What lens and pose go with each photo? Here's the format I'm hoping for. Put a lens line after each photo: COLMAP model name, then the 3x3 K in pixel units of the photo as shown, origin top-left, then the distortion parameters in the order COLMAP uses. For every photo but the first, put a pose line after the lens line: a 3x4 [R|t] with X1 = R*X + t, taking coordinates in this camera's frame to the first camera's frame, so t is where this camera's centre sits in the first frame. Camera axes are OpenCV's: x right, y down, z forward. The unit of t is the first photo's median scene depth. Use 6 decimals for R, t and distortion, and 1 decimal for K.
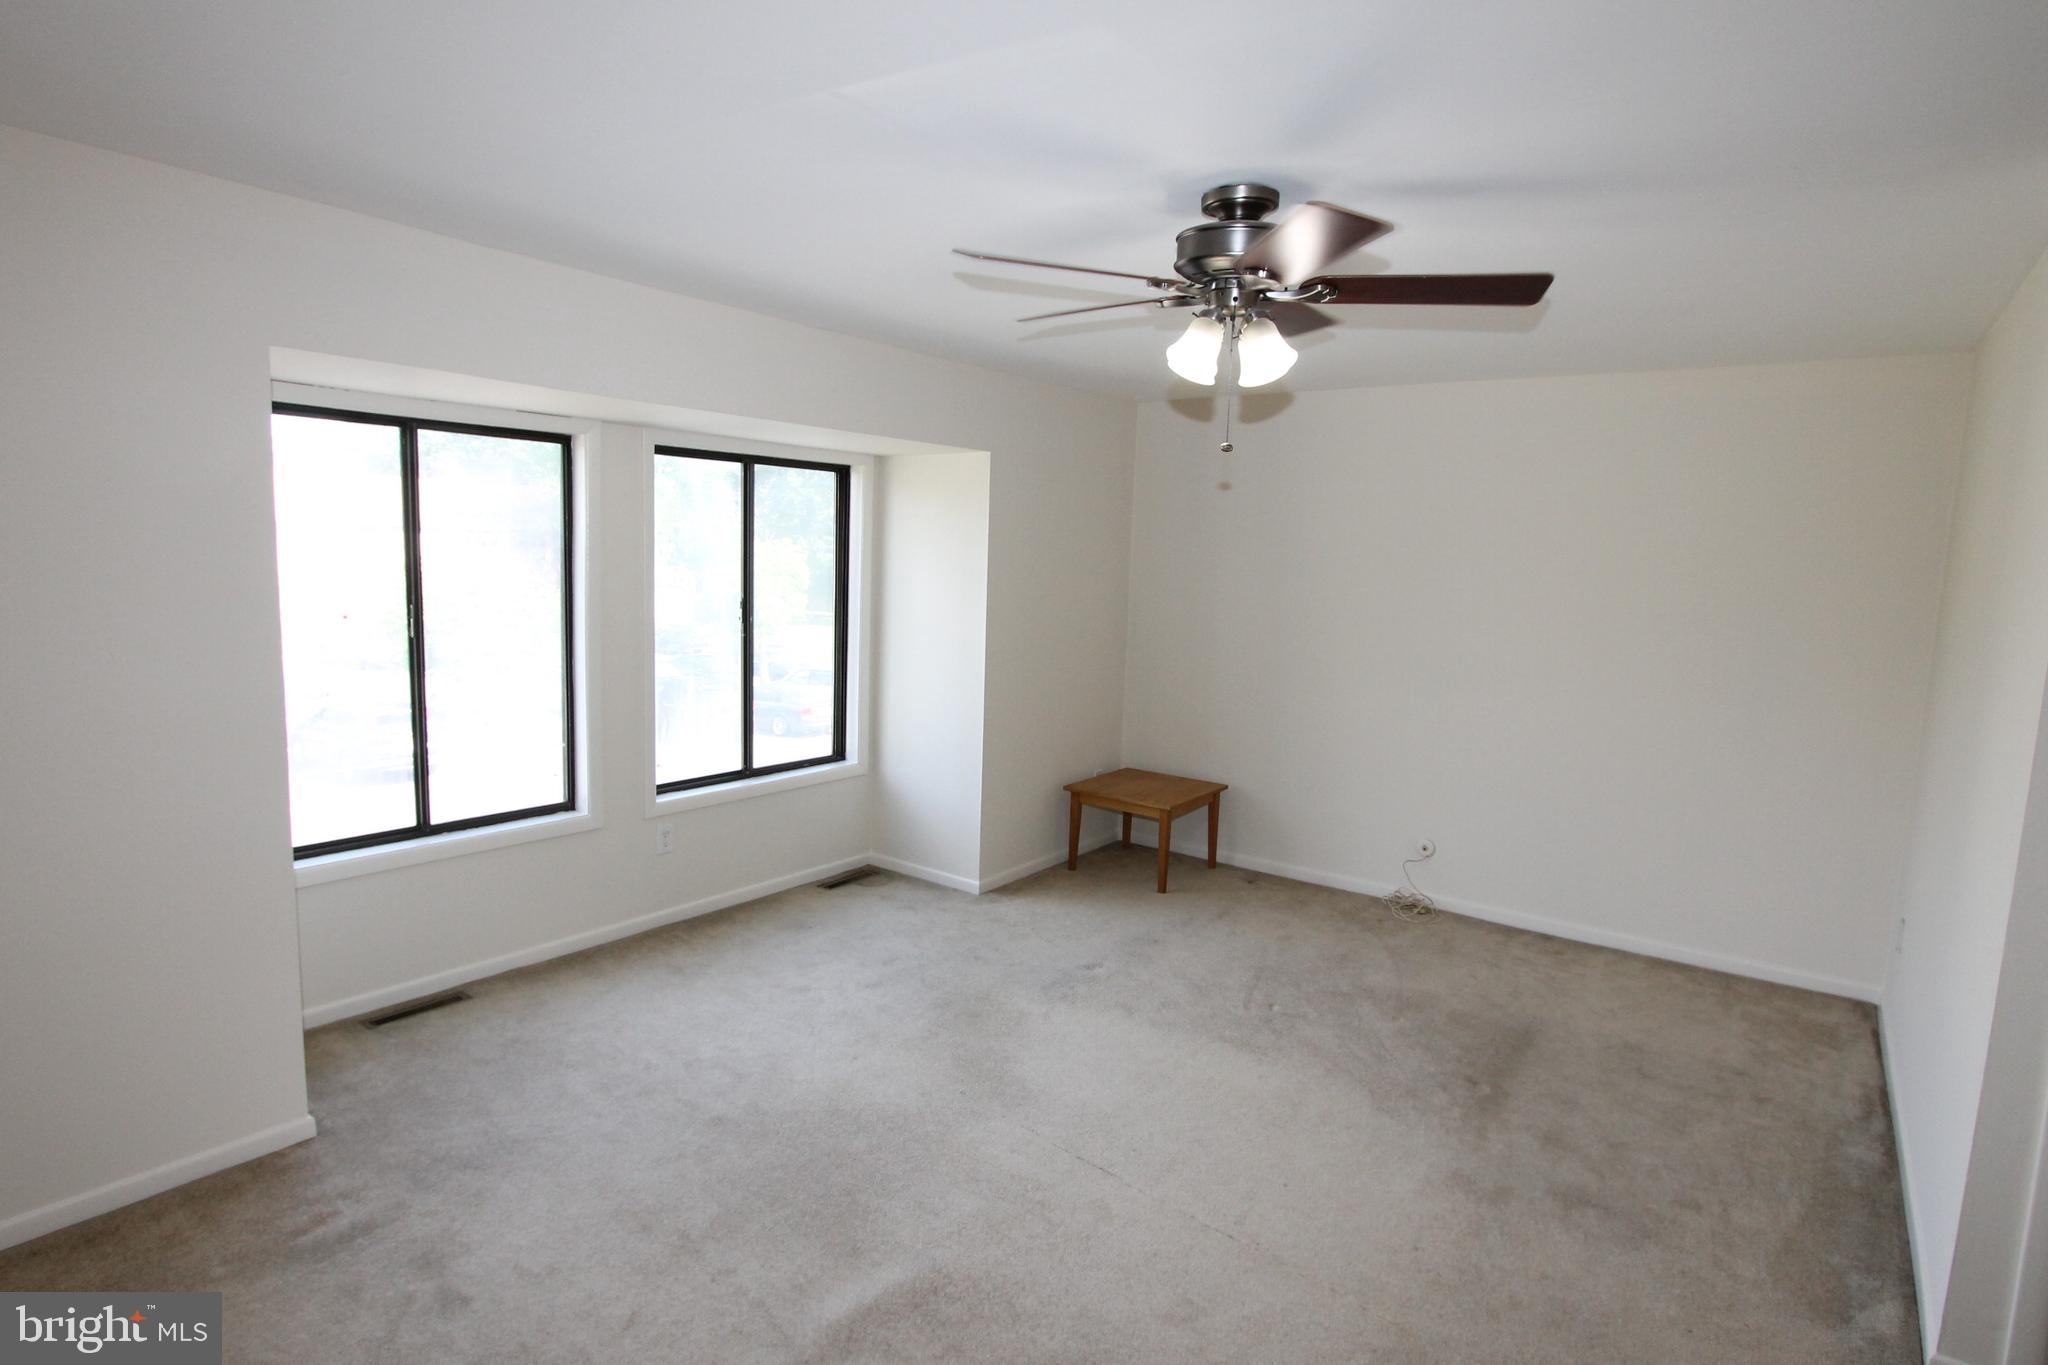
lens RADIAL K [[1075.5, 0, 1001.6], [0, 1075.5, 675.4], [0, 0, 1]] dist [-0.019513, 0.006196]
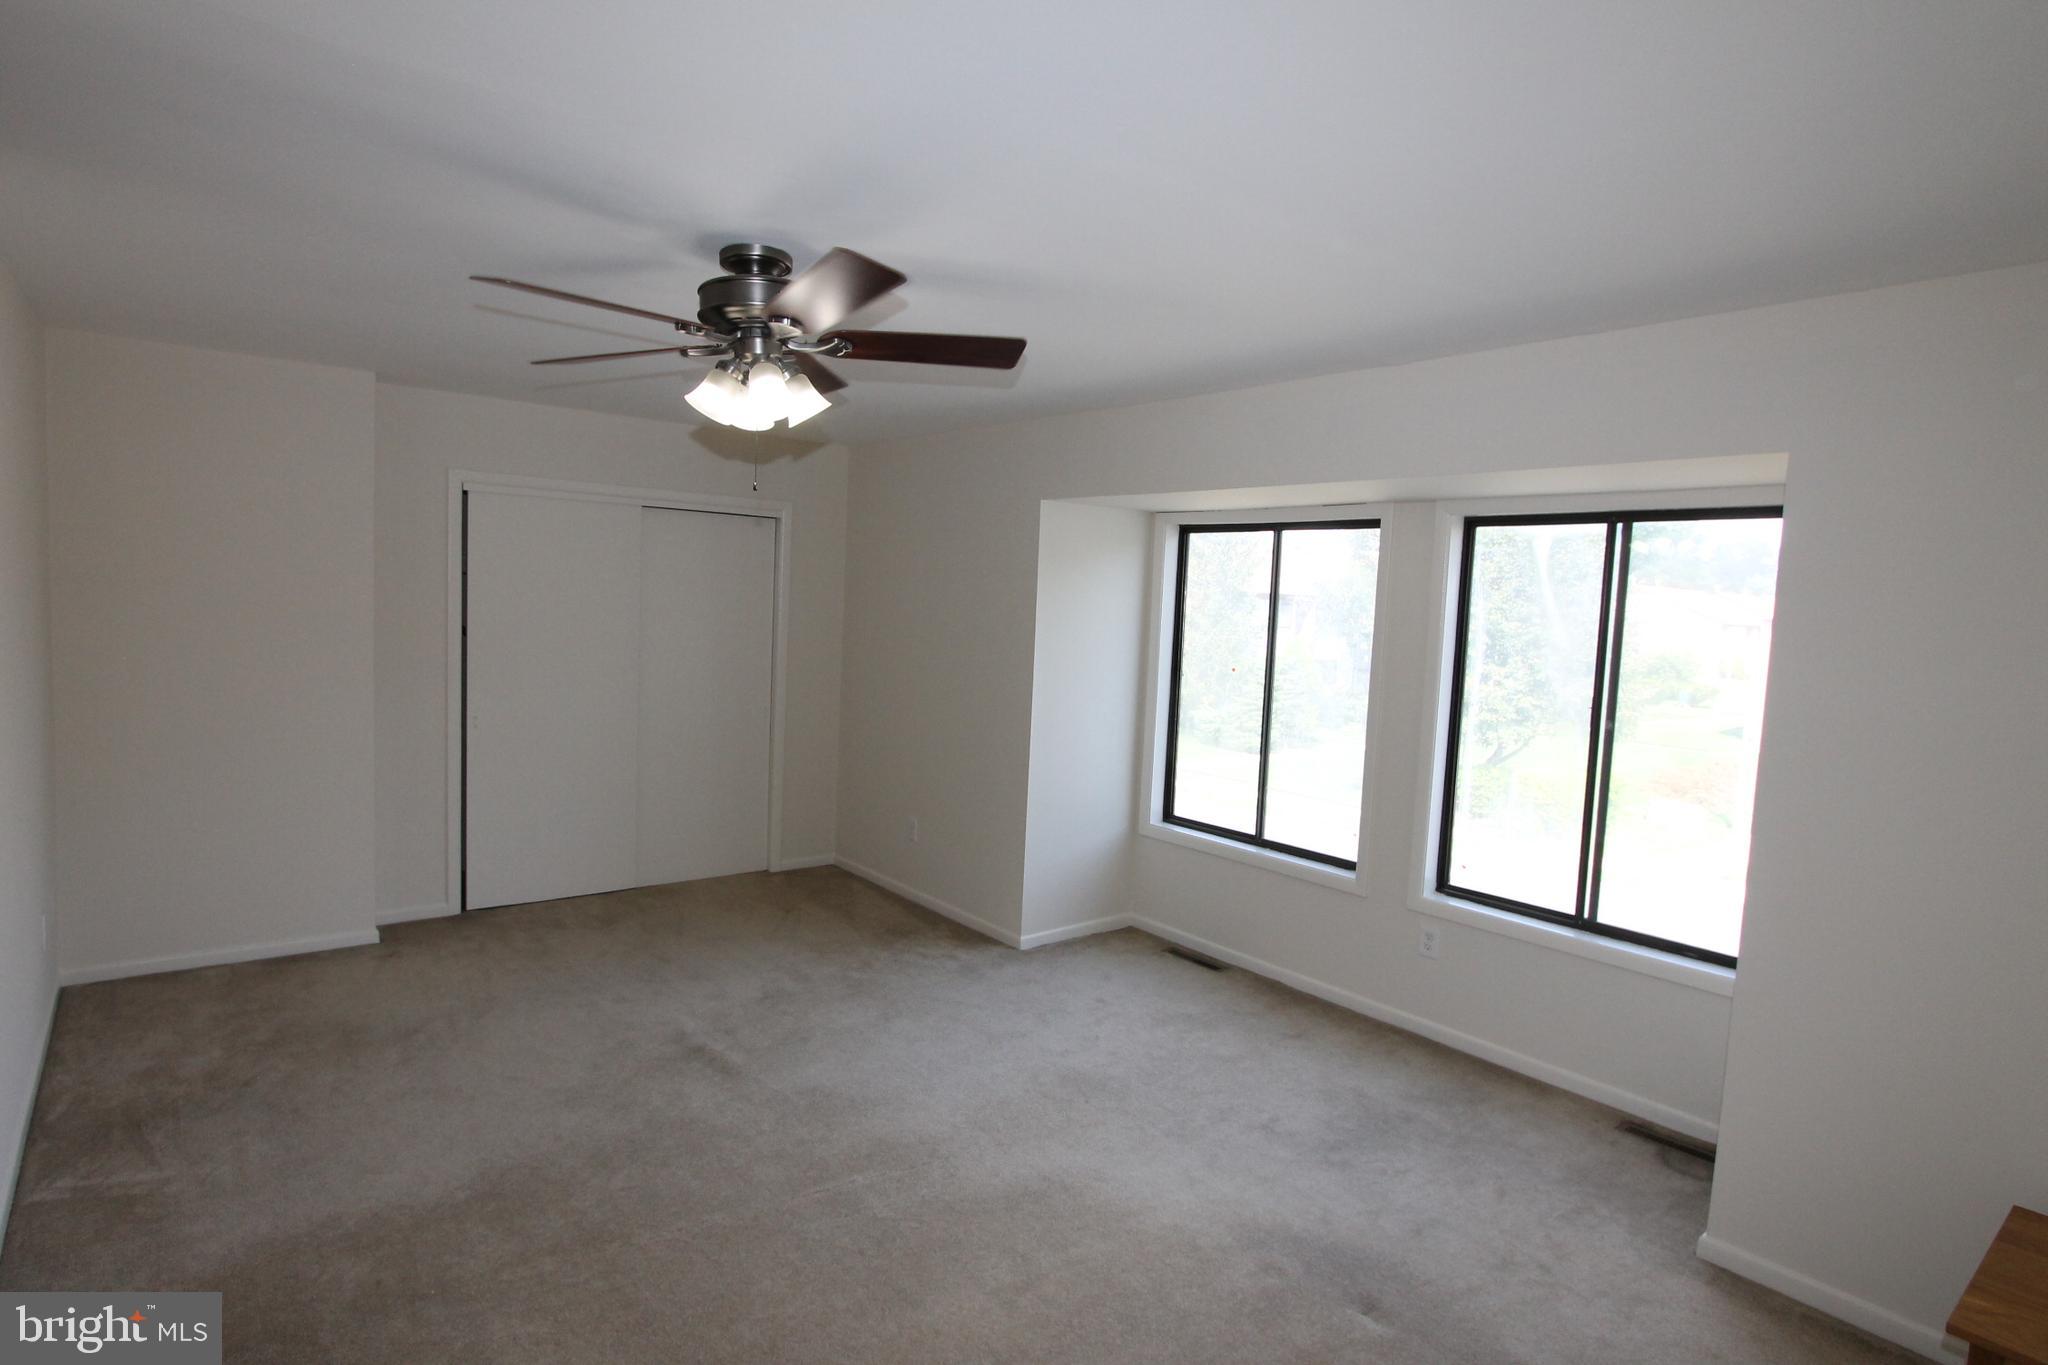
lens RADIAL K [[1075.5, 0, 1015.8], [0, 1075.5, 681.0], [0, 0, 1]] dist [-0.019513, 0.006196]
pose [[-0.238639, 0.032824, -0.970554, 0.651902], [-0.162250, 0.984033, 0.073174, -0.076538], [0.957458, 0.174934, -0.229503, 0.830750]]
